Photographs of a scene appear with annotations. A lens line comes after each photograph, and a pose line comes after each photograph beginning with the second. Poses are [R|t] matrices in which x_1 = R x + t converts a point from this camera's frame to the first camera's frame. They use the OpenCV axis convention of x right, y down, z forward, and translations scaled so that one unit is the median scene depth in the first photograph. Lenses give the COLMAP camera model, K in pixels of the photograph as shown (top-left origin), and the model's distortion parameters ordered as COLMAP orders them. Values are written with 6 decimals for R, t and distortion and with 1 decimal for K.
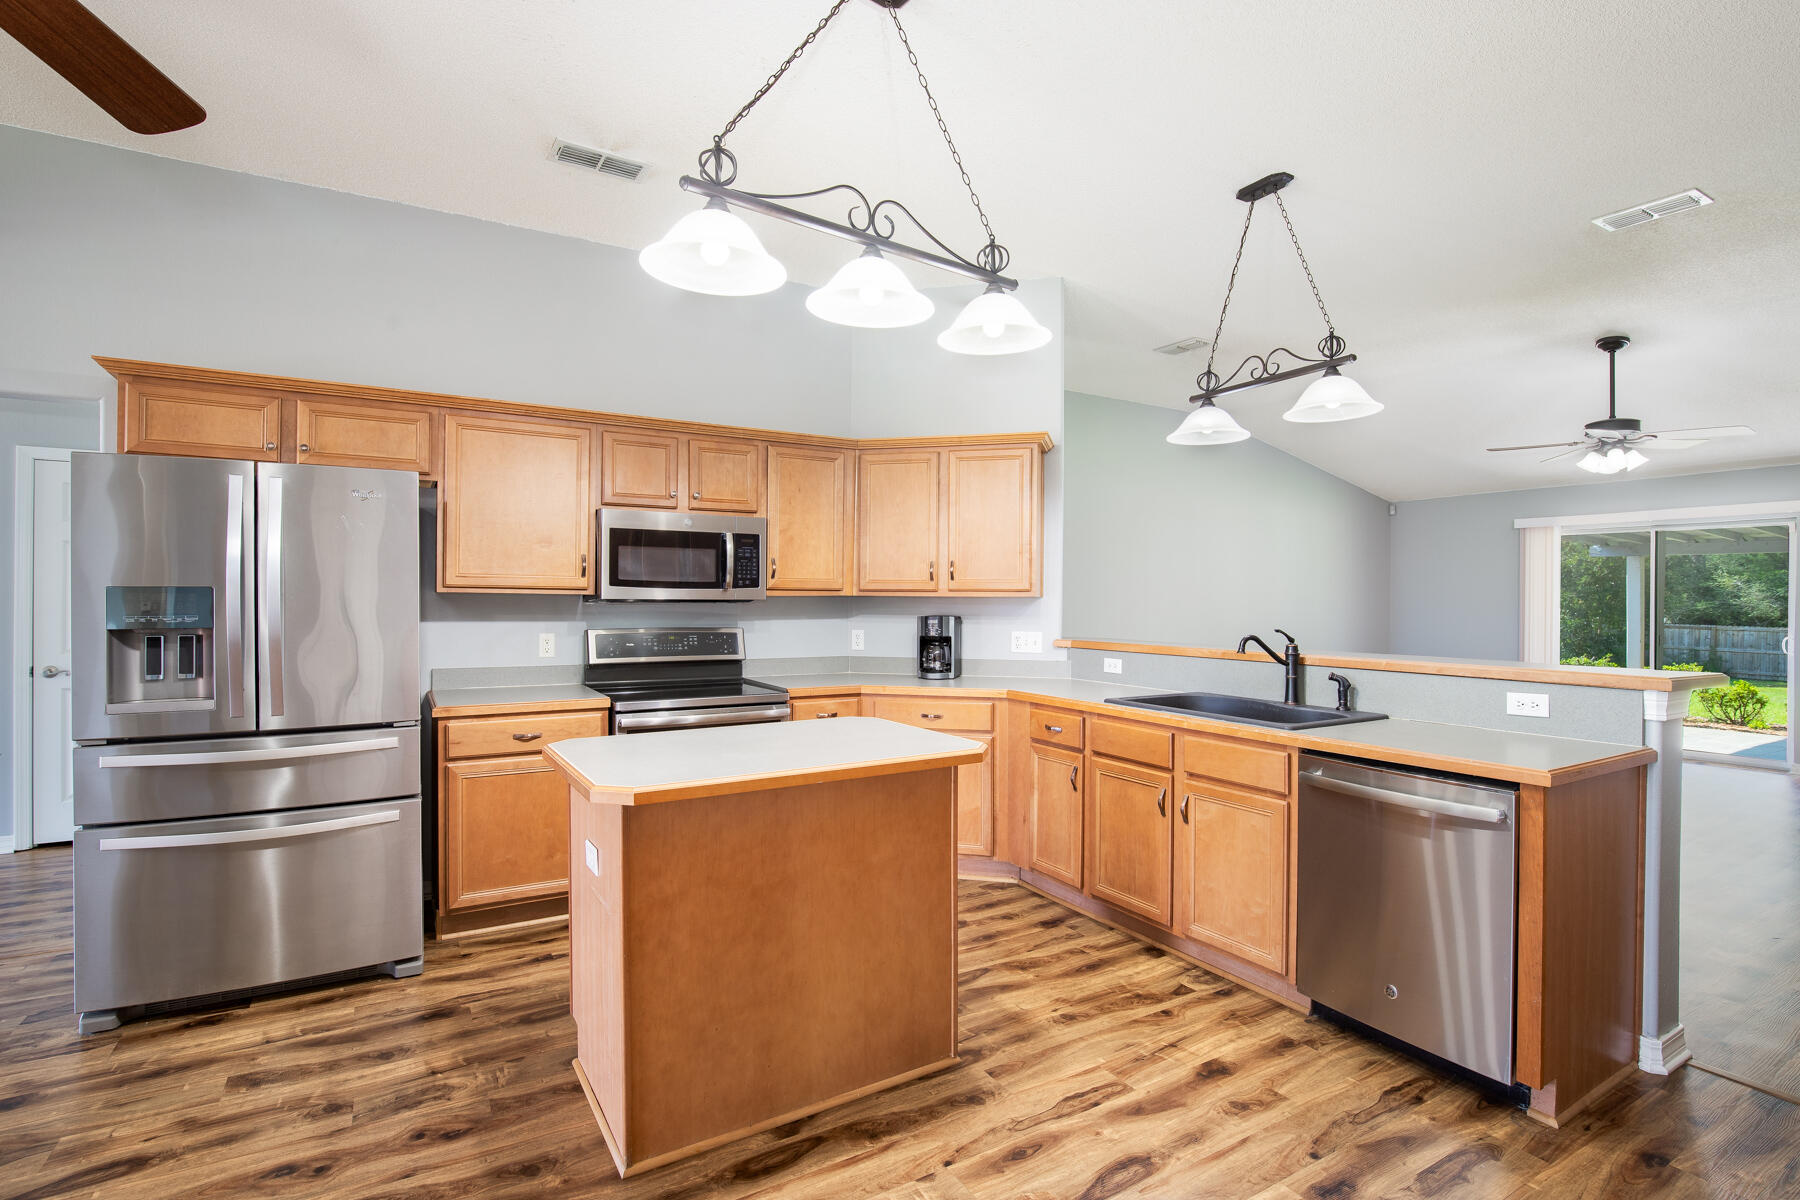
lens RADIAL K [[852.1, 0, 825.7], [0, 852.1, 604.7], [0, 0, 1]] dist [-0.024163, 0.004609]
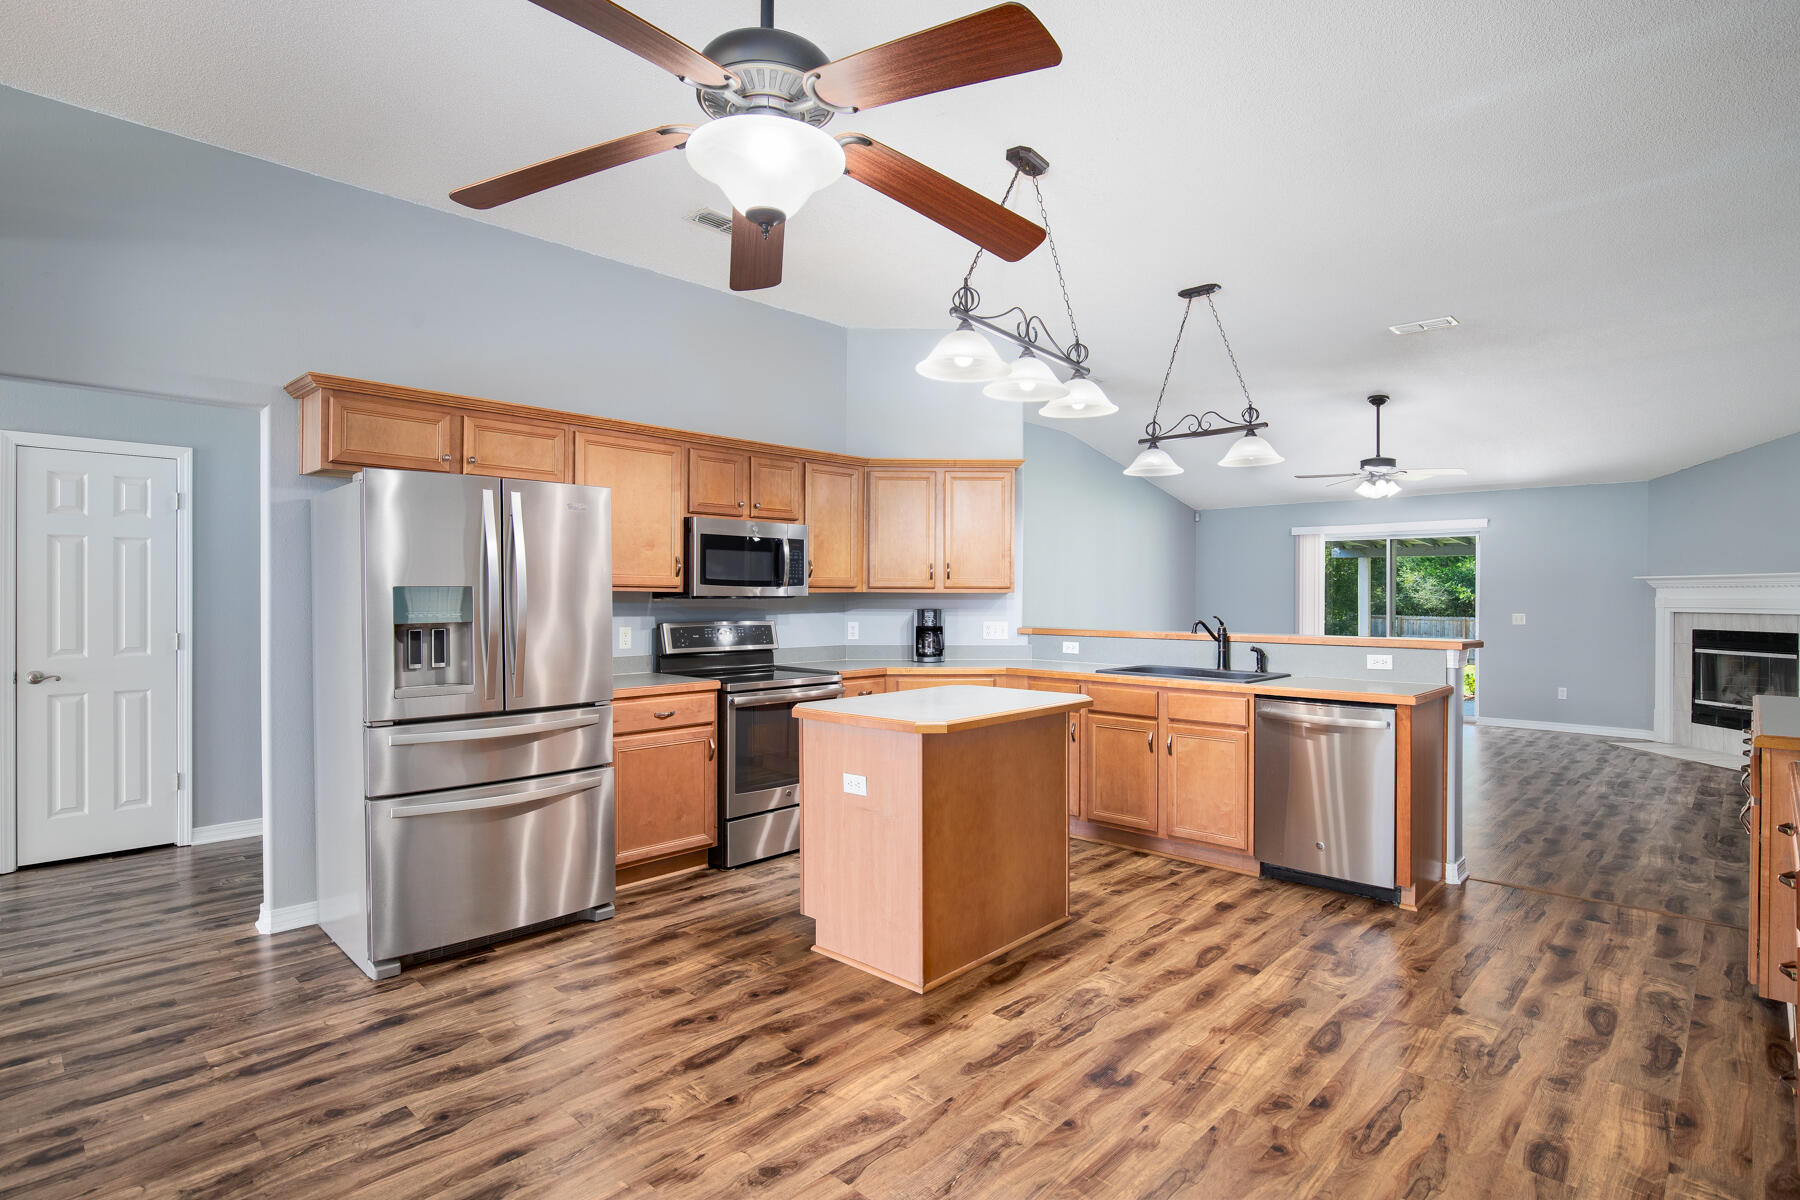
lens RADIAL K [[931.6, 0, 845.1], [0, 931.6, 602.4], [0, 0, 1]] dist [-0.018073, -0.000983]
pose [[0.959737, -0.005959, 0.280836, -0.470792], [0.005553, 0.999982, 0.002240, 0.000424], [-0.280844, -0.000590, 0.959753, -0.289214]]
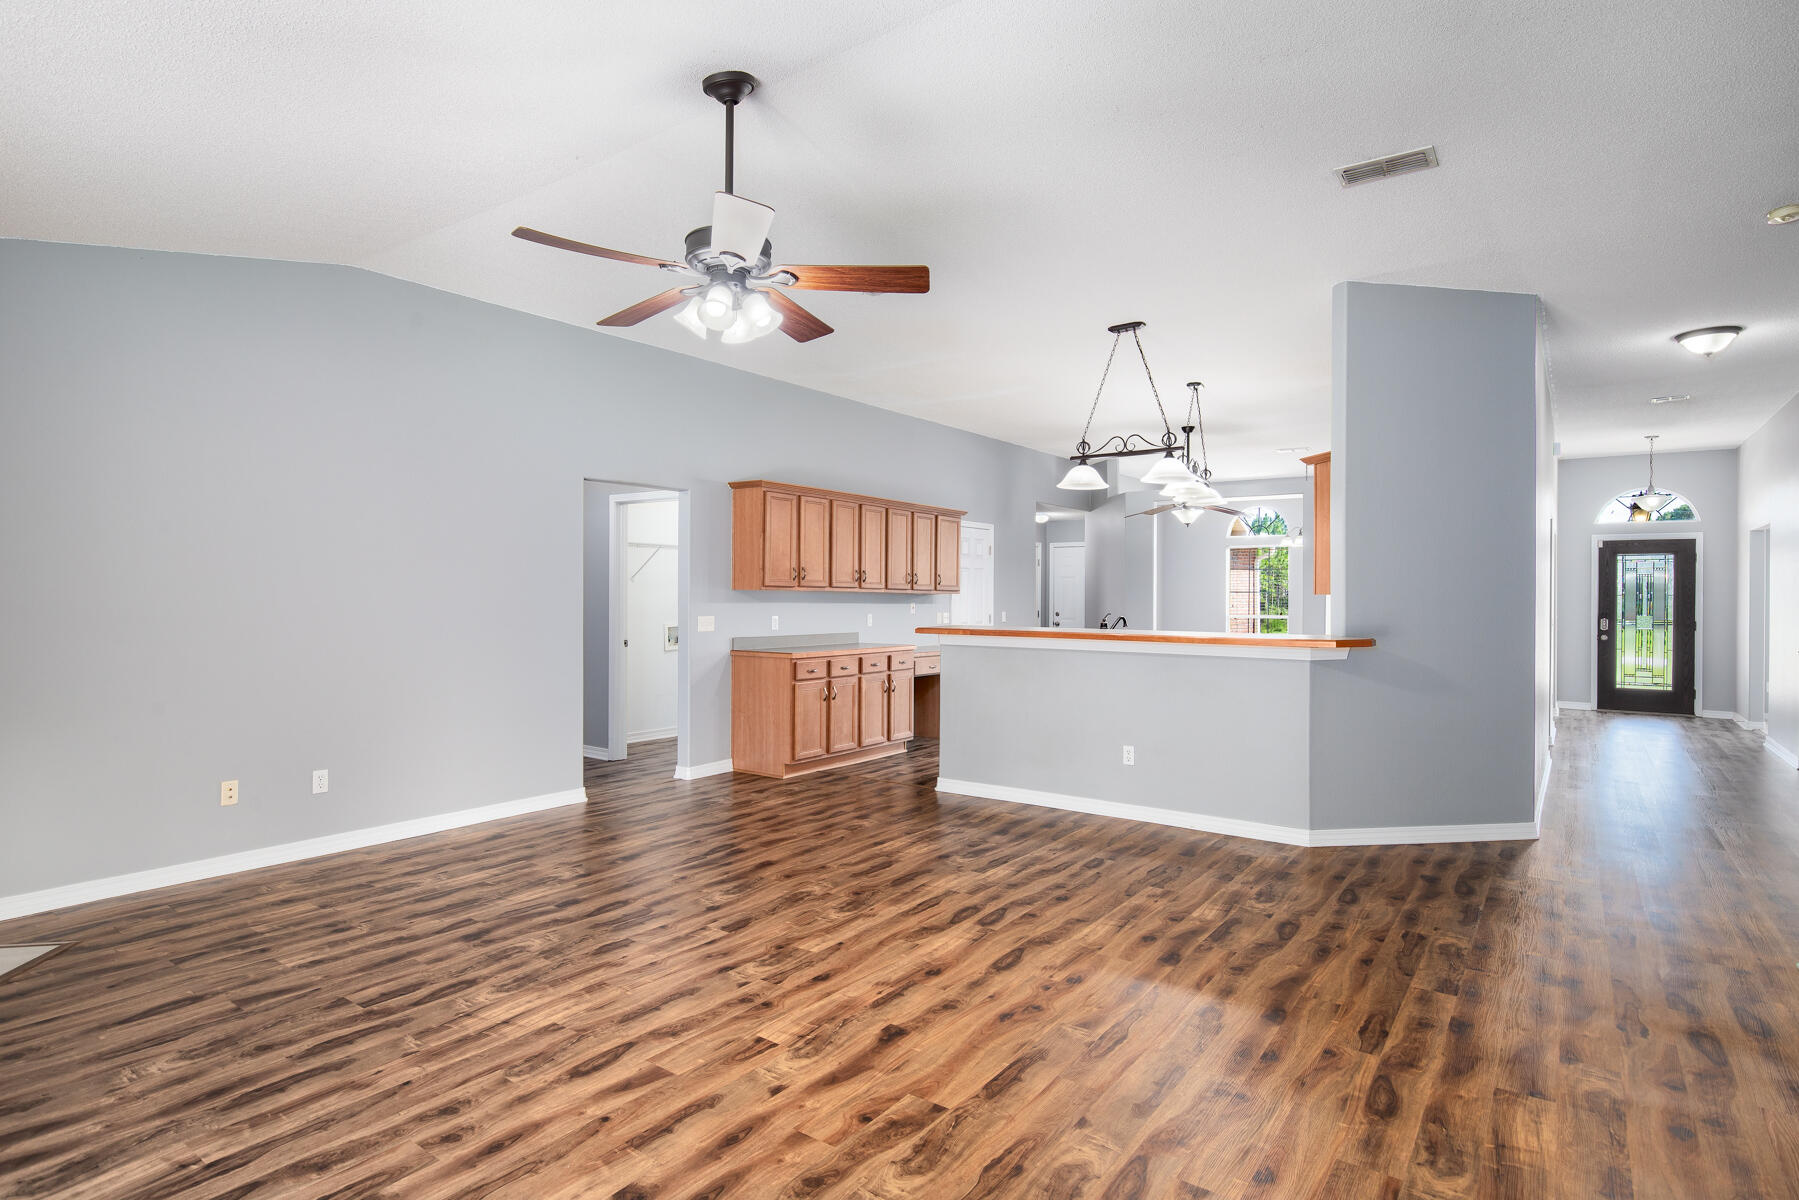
lens RADIAL K [[946.0, 0, 899.5], [0, 946.0, 600.0], [0, 0, 1]] dist [-0.005547, -0.000152]
pose [[-0.905589, -0.009871, -0.424042, 1.725726], [-0.013955, 0.999881, 0.006527, -0.003988], [0.423927, 0.011828, -0.905619, 2.500422]]
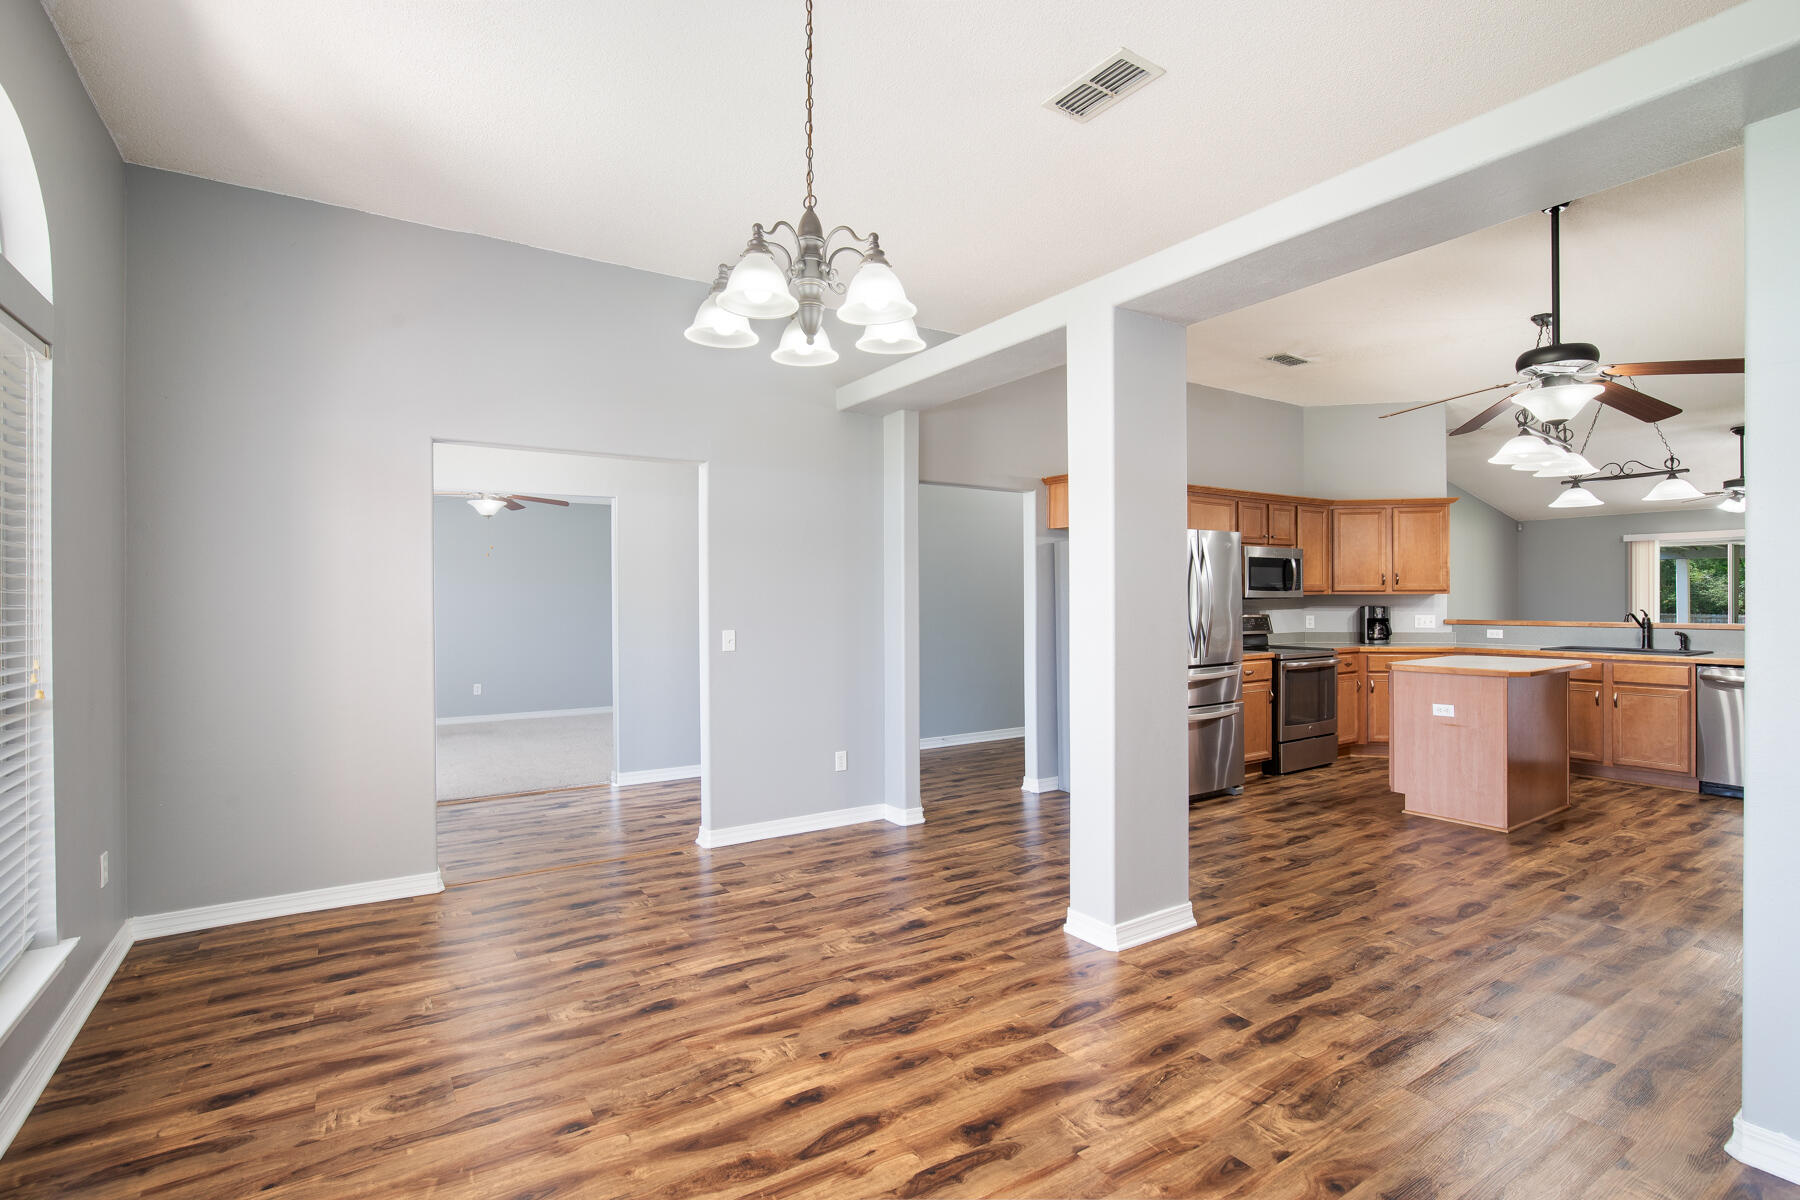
lens RADIAL K [[833.9, 0, 841.2], [0, 833.9, 604.1], [0, 0, 1]] dist [-0.010610, 0.000013]
pose [[0.998866, -0.011037, 0.046321, -1.340801], [0.011040, 0.999939, 0.000196, -0.003695], [-0.046320, 0.000316, 0.998927, -0.771609]]
